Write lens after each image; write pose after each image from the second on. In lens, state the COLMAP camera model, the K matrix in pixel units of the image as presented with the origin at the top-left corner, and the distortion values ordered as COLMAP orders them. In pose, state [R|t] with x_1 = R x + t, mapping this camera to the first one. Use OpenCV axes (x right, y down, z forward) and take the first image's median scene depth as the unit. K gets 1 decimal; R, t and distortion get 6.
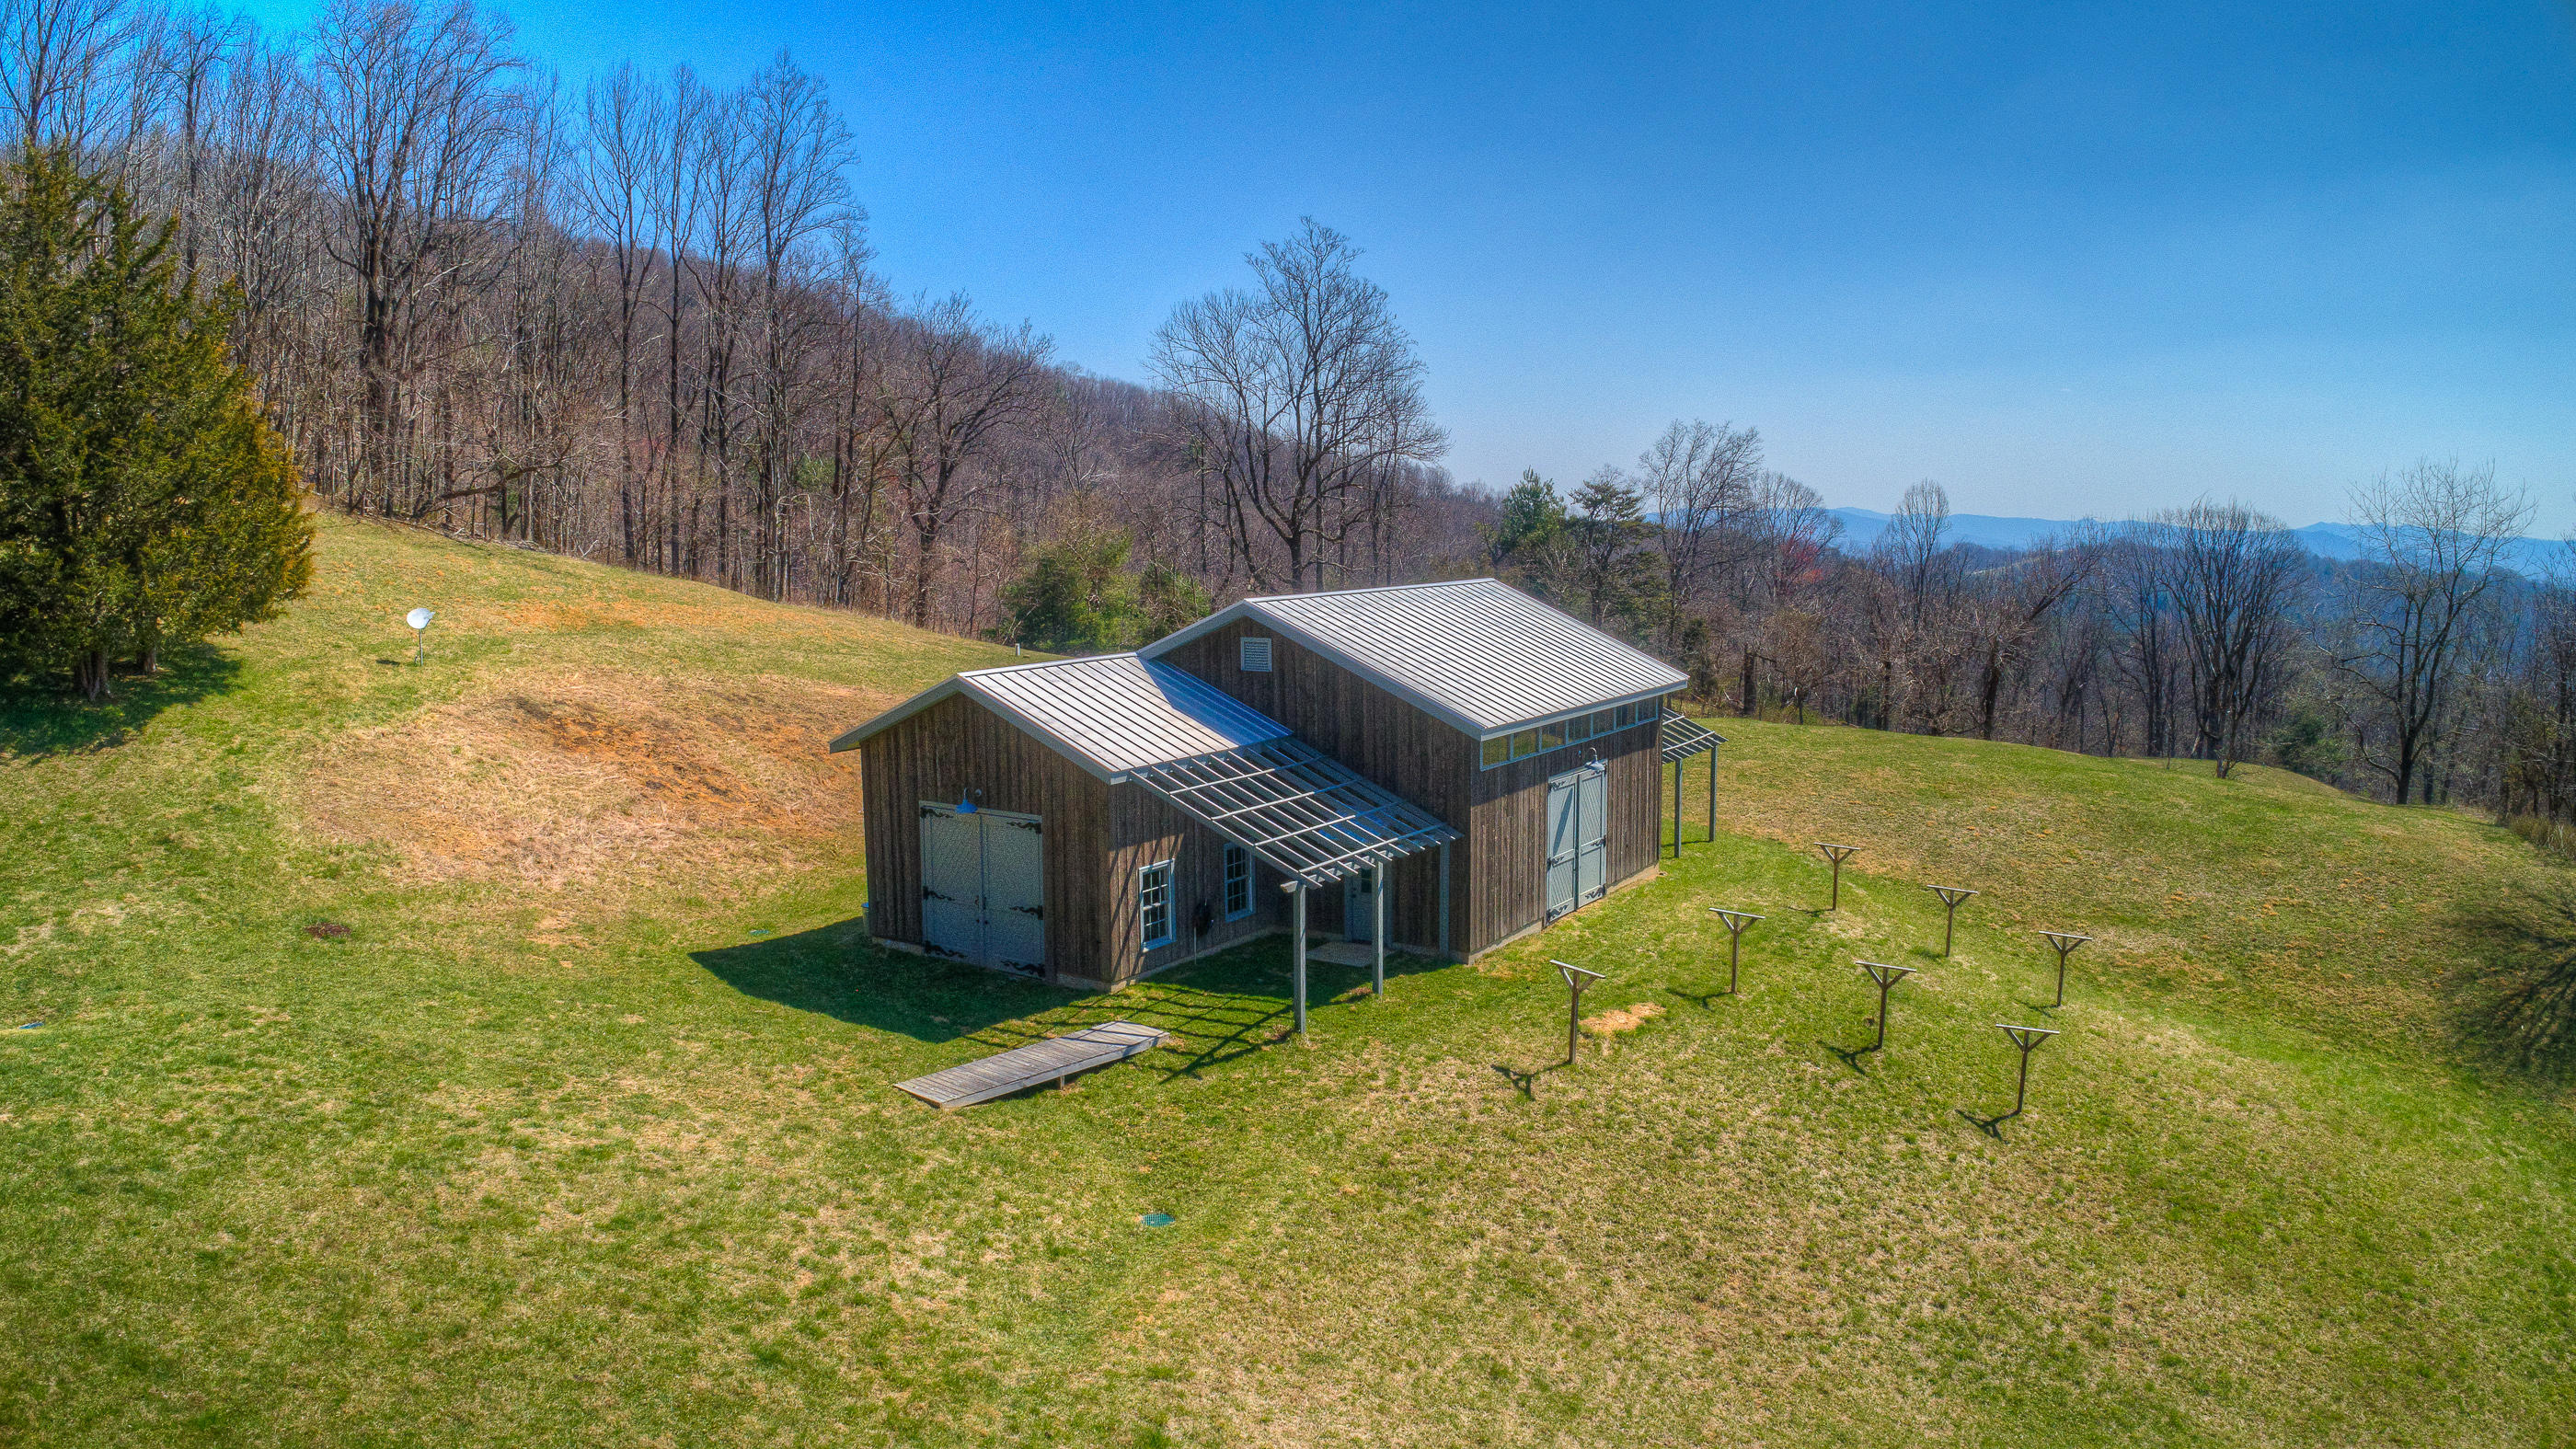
lens RADIAL K [[1720.7, 0, 1284.2], [0, 1720.7, 768.2], [0, 0, 1]] dist [-0.251619, 0.068355]
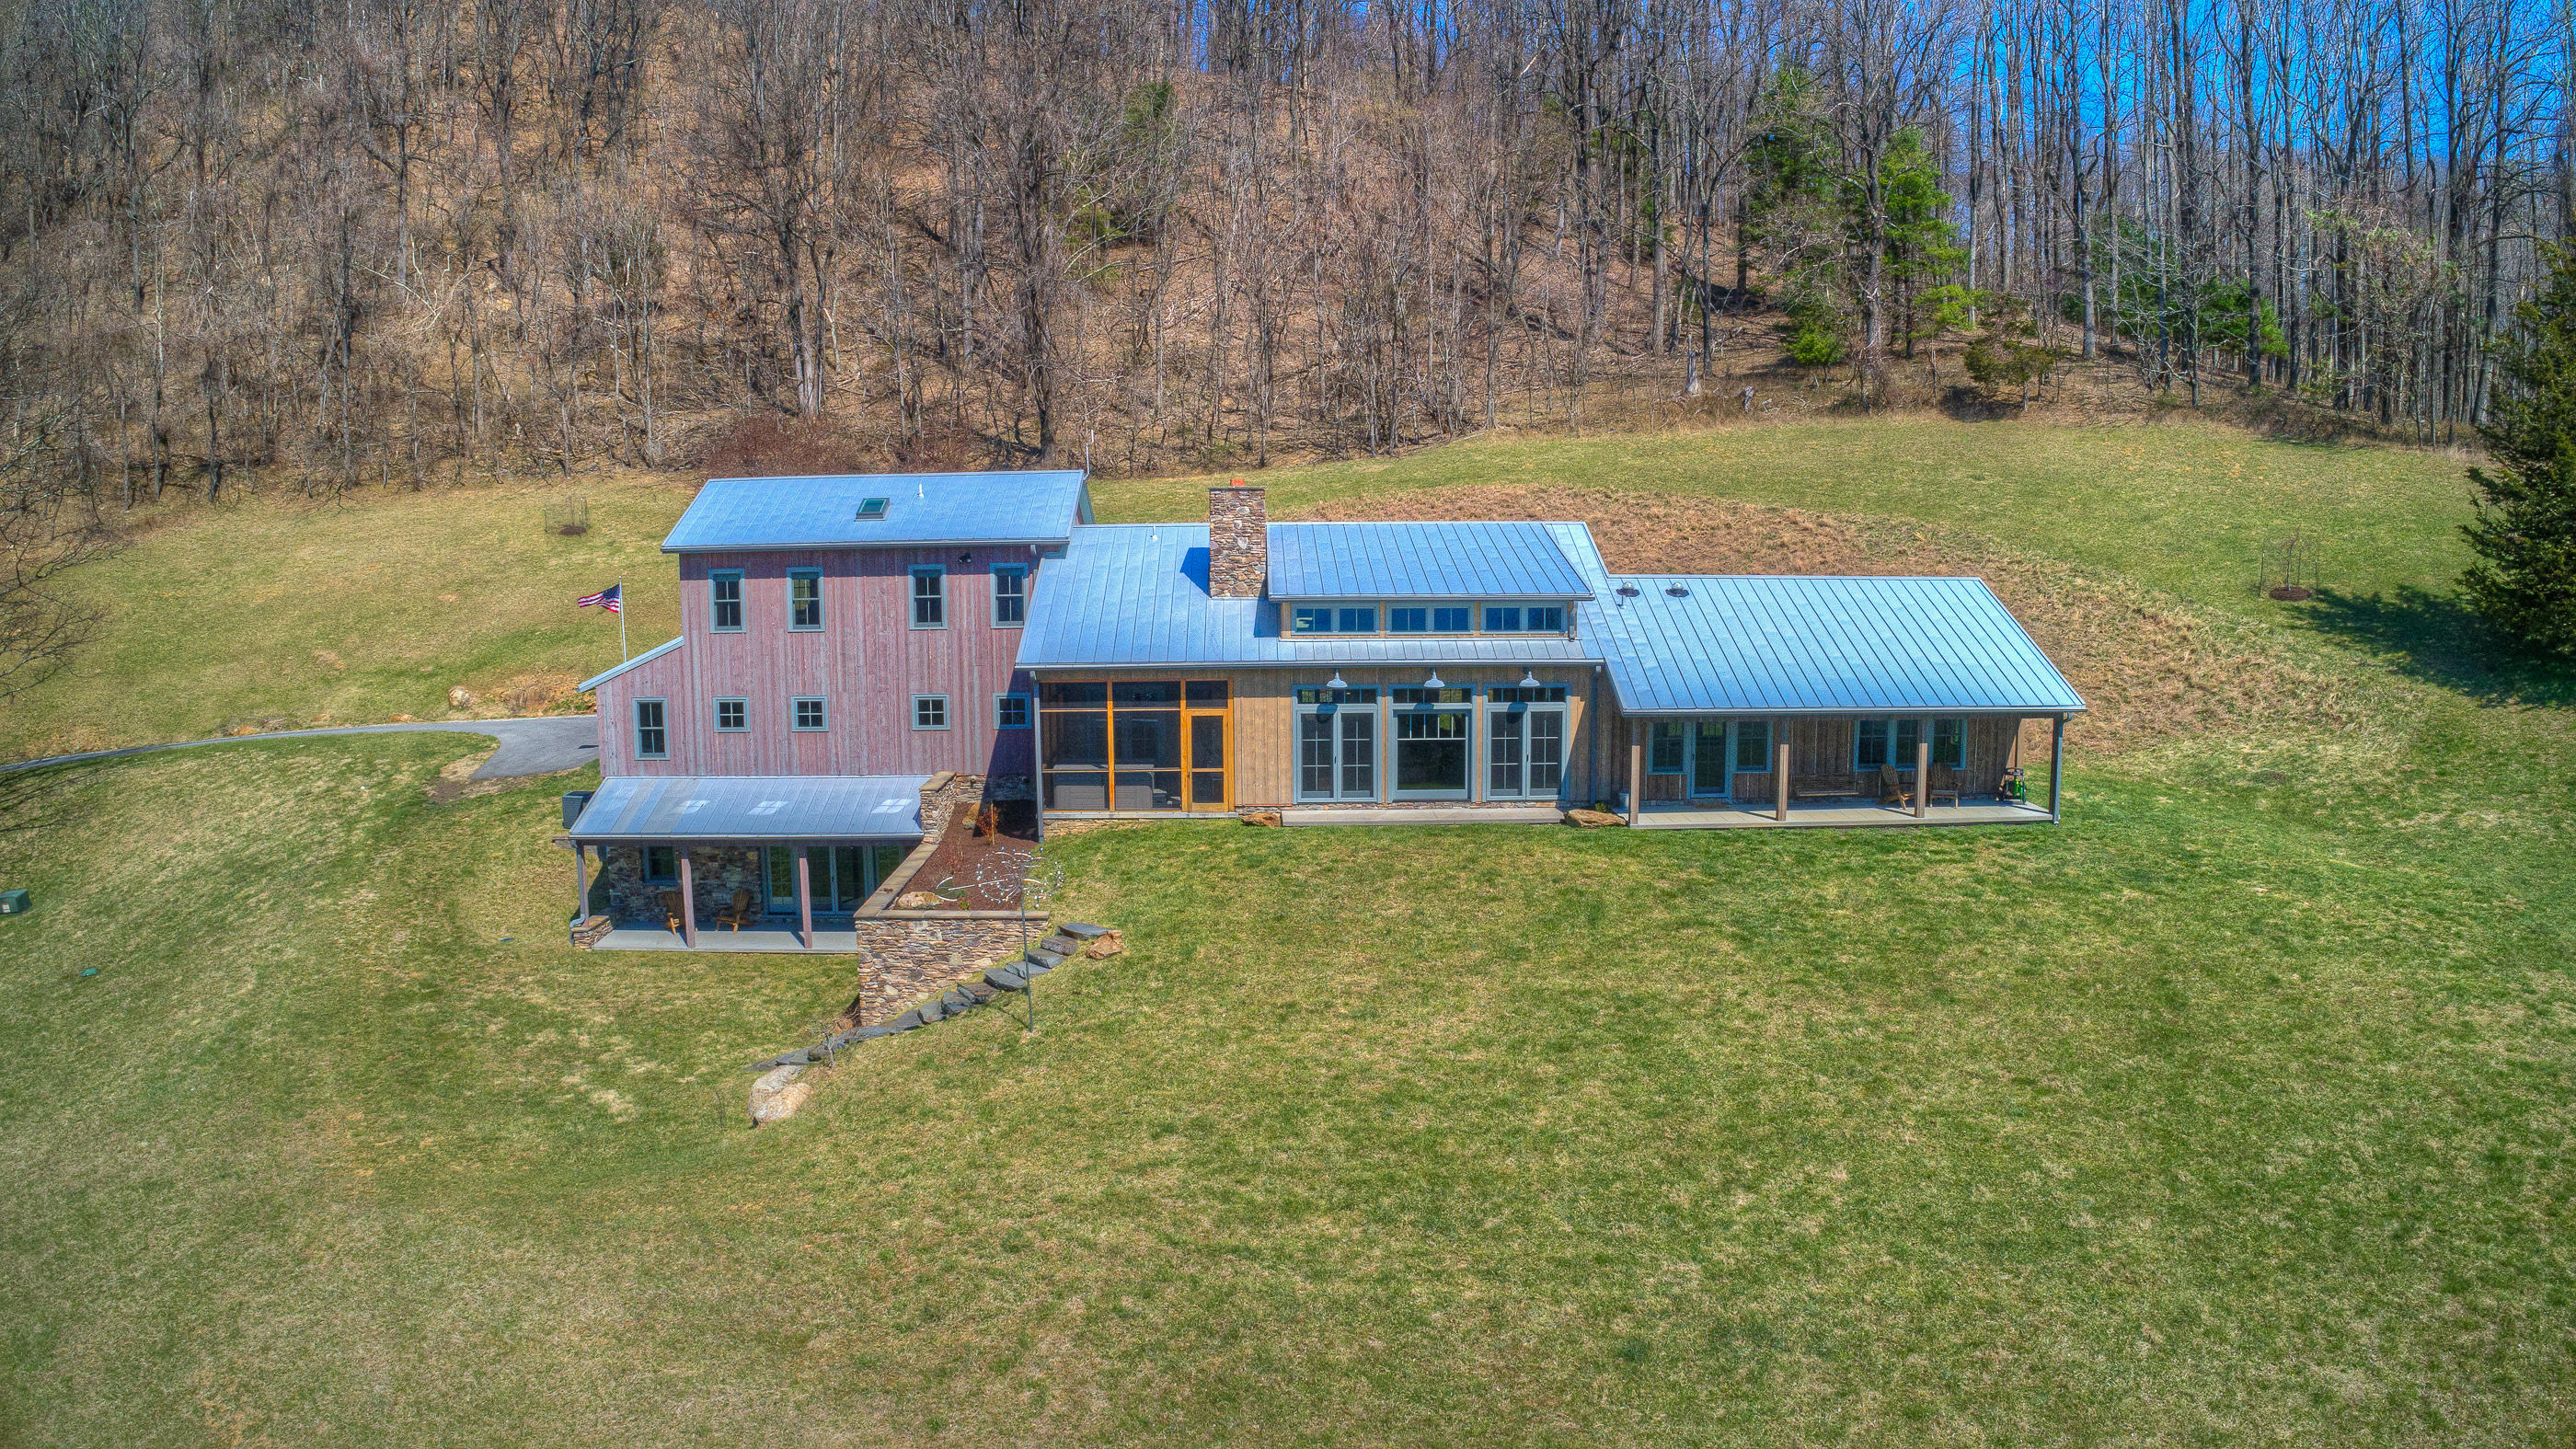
lens RADIAL K [[1720.7, 0, 1284.2], [0, 1720.7, 768.2], [0, 0, 1]] dist [-0.251619, 0.068355]
pose [[-0.091516, 0.142157, -0.985605, 0.492057], [-0.135193, 0.978820, 0.153731, -0.004909], [0.986584, 0.147316, -0.070359, 0.017780]]
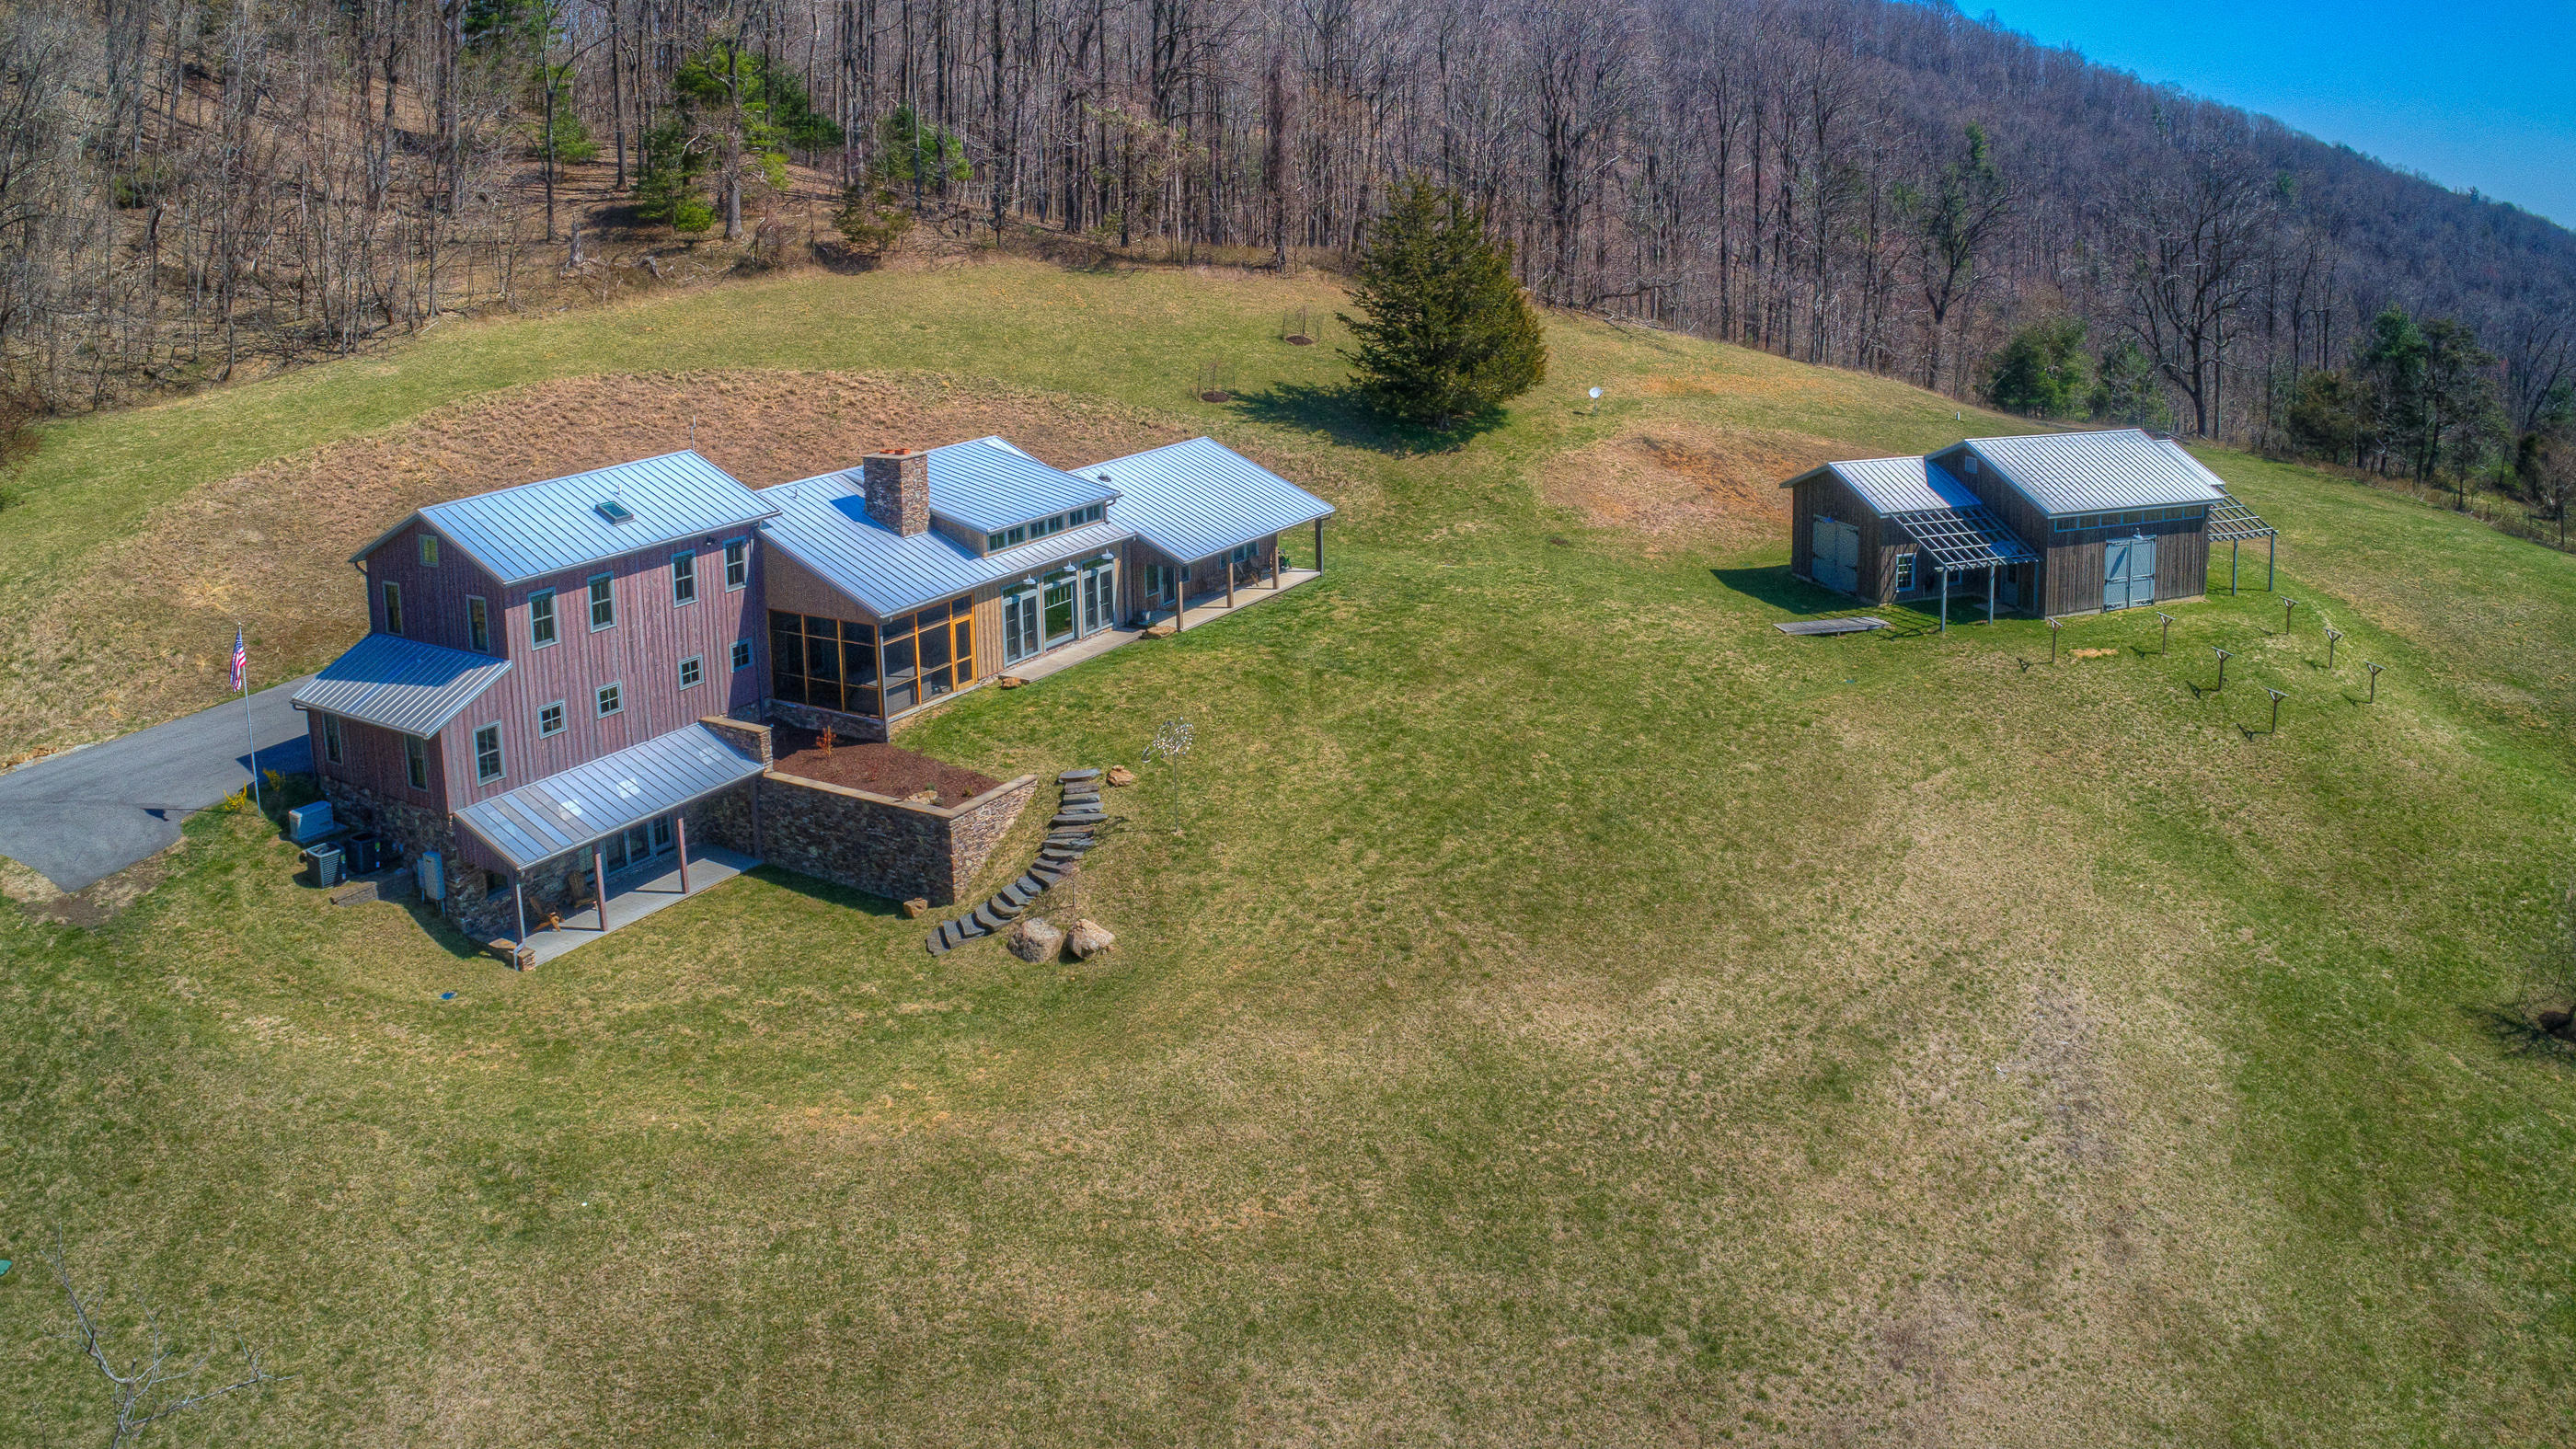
lens RADIAL K [[1720.7, 0, 1284.2], [0, 1720.7, 768.2], [0, 0, 1]] dist [-0.251619, 0.068355]
pose [[0.802496, 0.178601, -0.569299, 0.537932], [-0.063737, 0.974349, 0.215828, -0.085024], [0.593243, -0.136916, 0.793295, -1.213445]]
